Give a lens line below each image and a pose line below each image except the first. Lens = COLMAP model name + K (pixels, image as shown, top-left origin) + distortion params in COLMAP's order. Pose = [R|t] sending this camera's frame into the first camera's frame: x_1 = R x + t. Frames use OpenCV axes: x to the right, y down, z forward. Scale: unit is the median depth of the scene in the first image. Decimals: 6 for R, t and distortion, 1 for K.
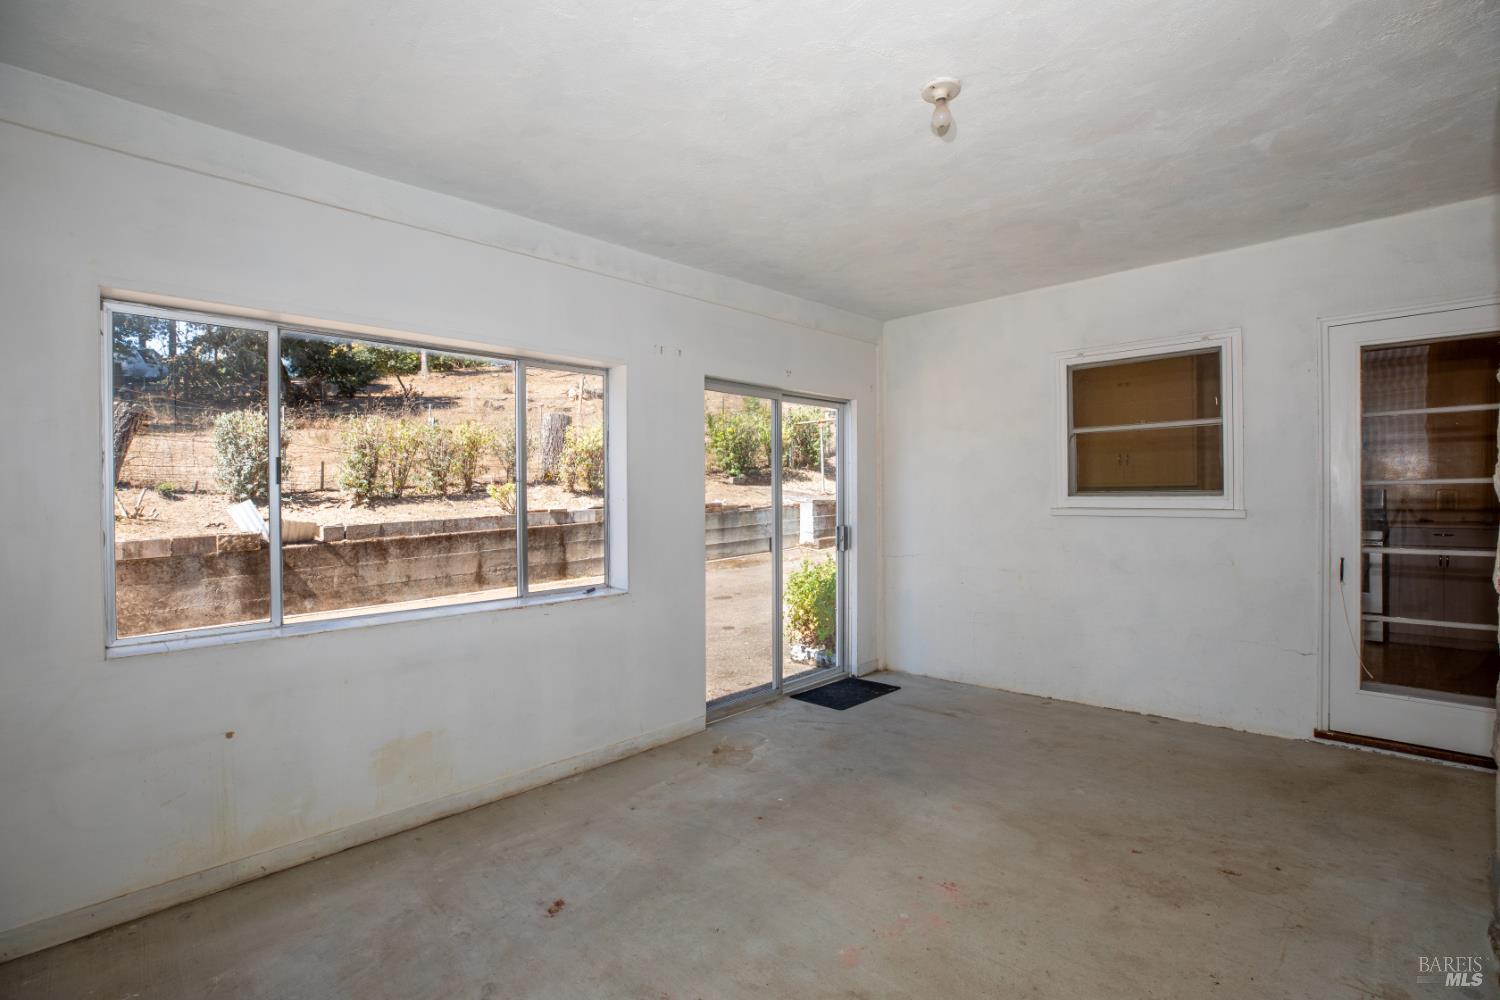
lens RADIAL K [[684.6, 0, 752.1], [0, 684.6, 498.2], [0, 0, 1]] dist [-0.046781, 0.014037]
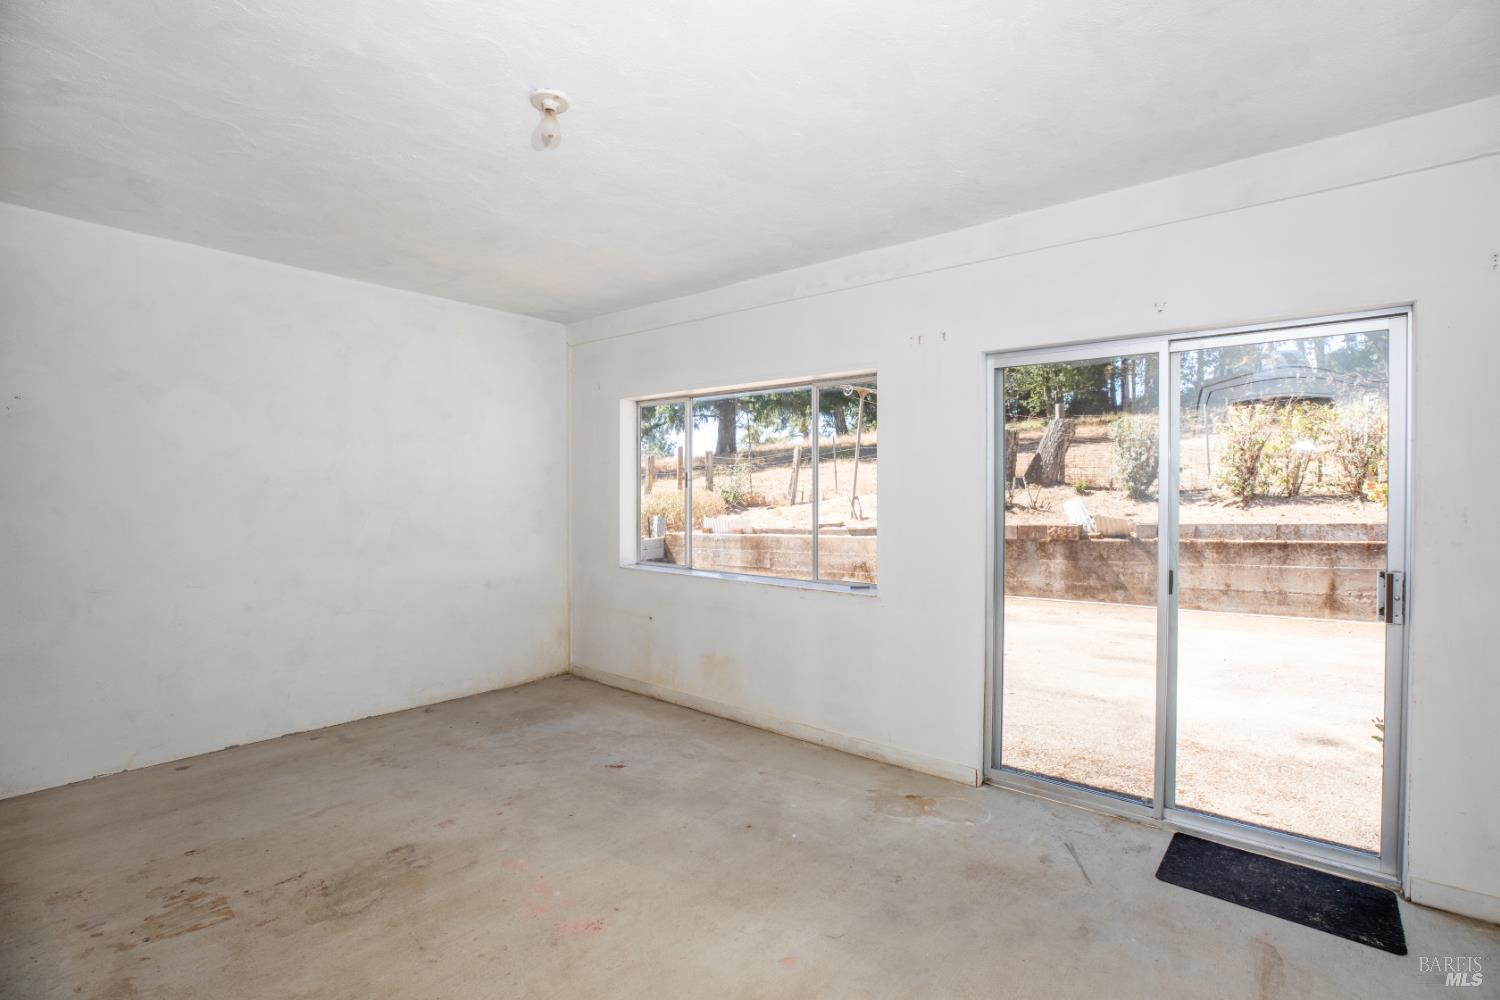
lens RADIAL K [[684.6, 0, 752.1], [0, 684.6, 498.2], [0, 0, 1]] dist [-0.046781, 0.014037]
pose [[0.090727, 0.019069, -0.995693, 0.687542], [-0.010949, 0.999775, 0.018150, -0.018197], [0.995816, 0.009255, 0.090915, 0.632009]]
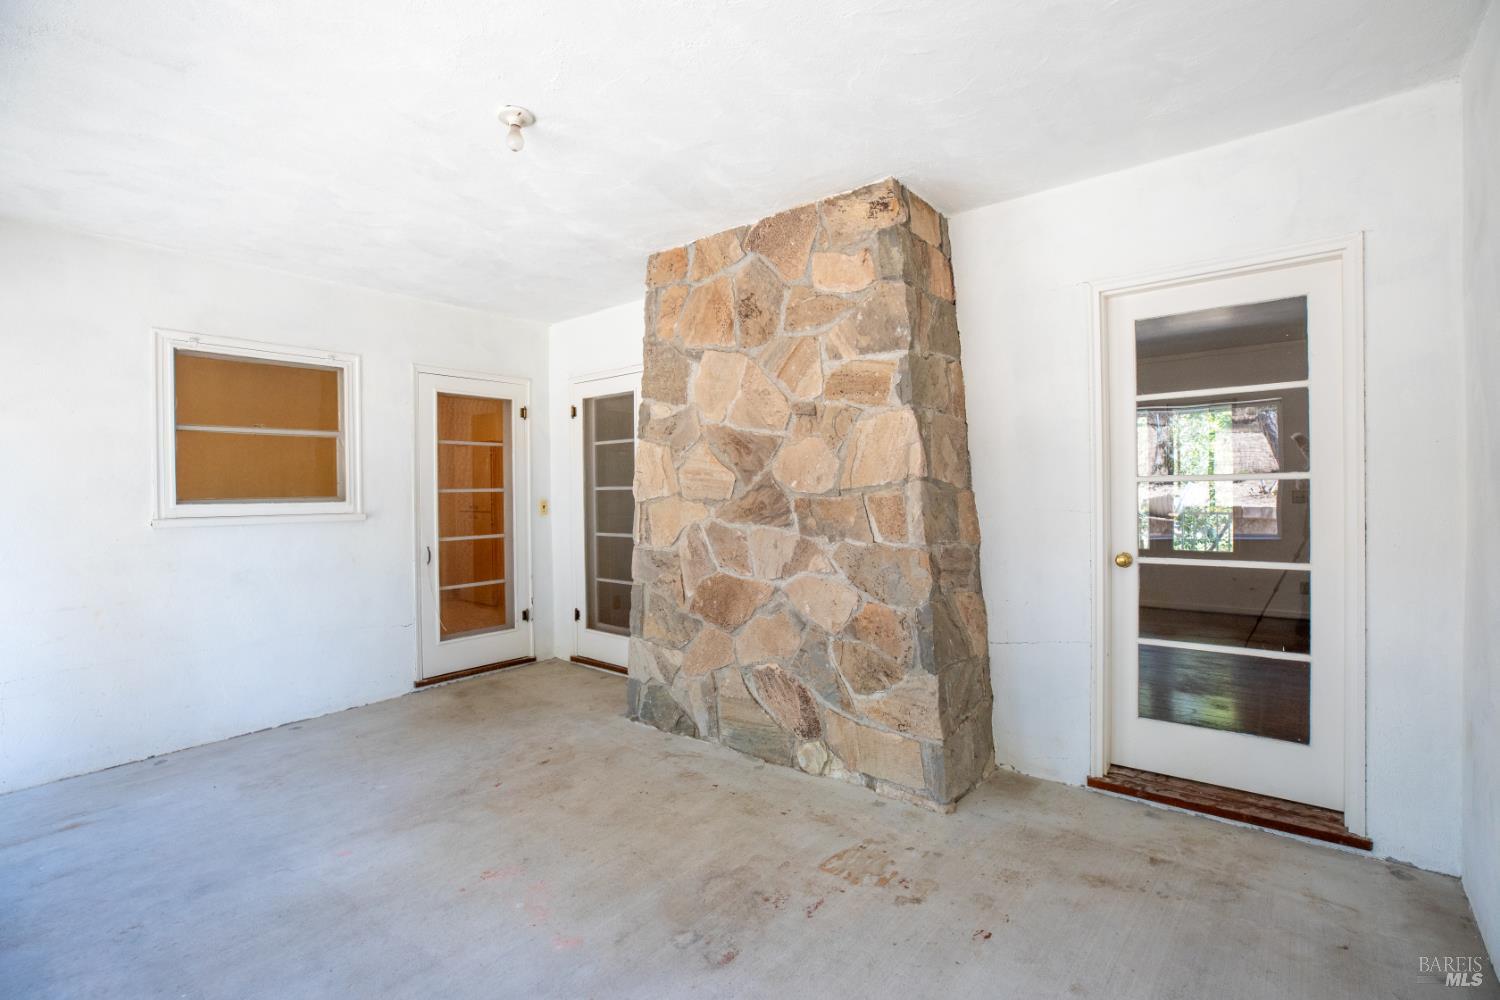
lens RADIAL K [[684.6, 0, 752.1], [0, 684.6, 498.2], [0, 0, 1]] dist [-0.046781, 0.014037]
pose [[-0.083240, 0.002777, 0.996526, -0.428347], [0.022736, 0.999741, -0.000887, 0.006698], [-0.996270, 0.022583, -0.083282, 0.376338]]
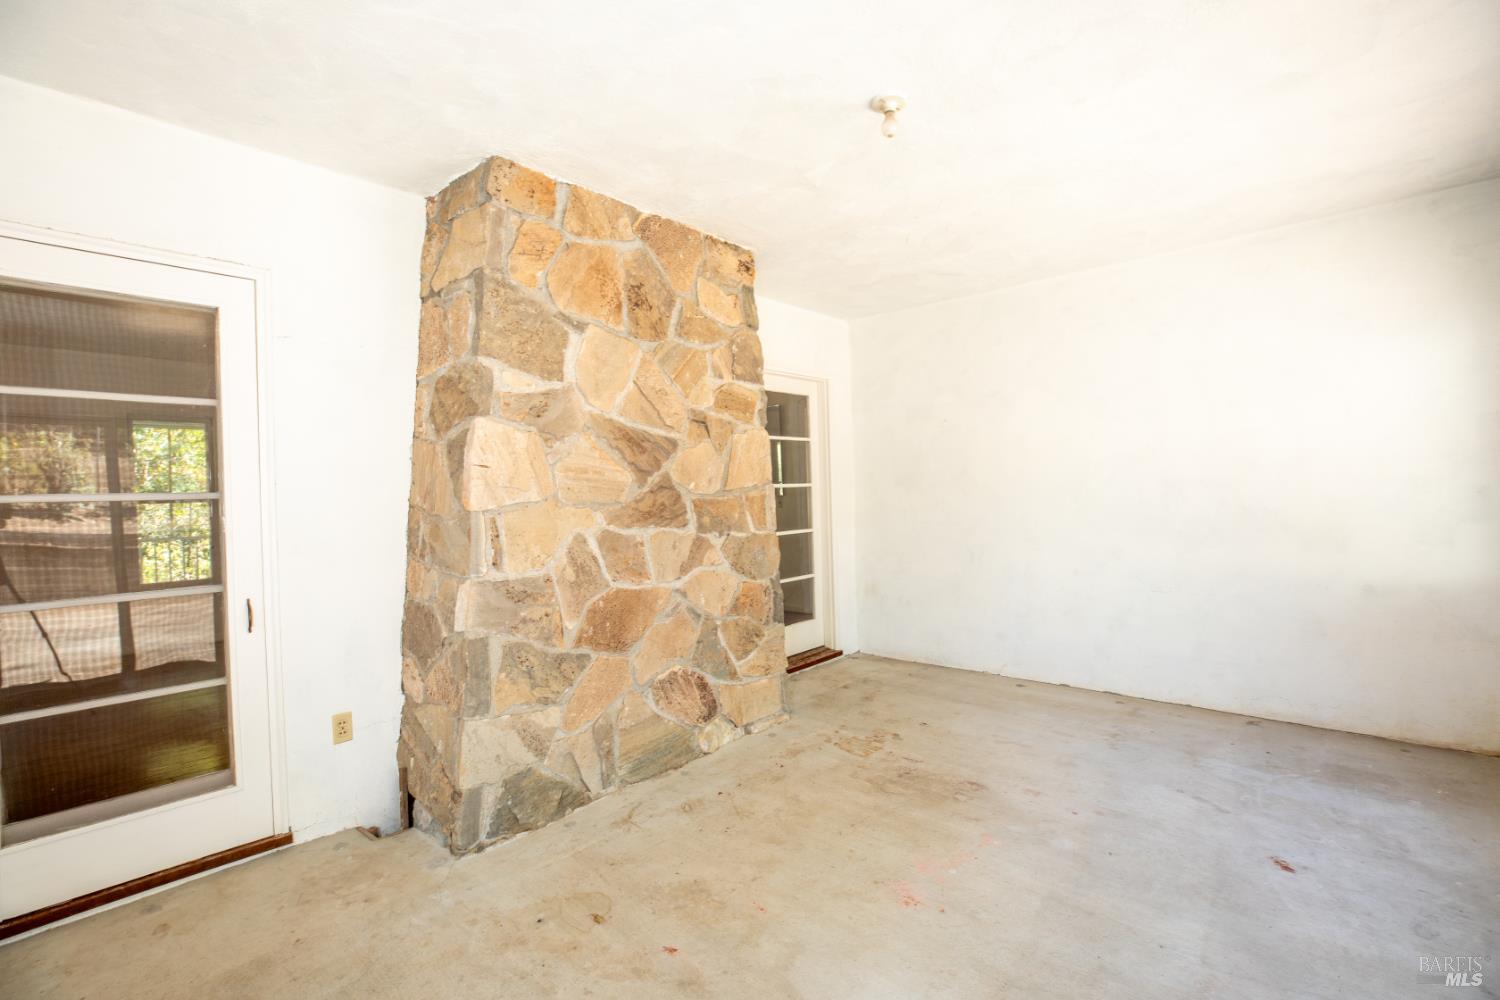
lens RADIAL K [[684.6, 0, 752.1], [0, 684.6, 498.2], [0, 0, 1]] dist [-0.046781, 0.014037]
pose [[-0.998154, 0.041926, -0.043935, 0.297816], [0.041183, 0.998995, 0.017668, -0.004988], [0.044632, 0.015826, -0.998878, 1.075344]]
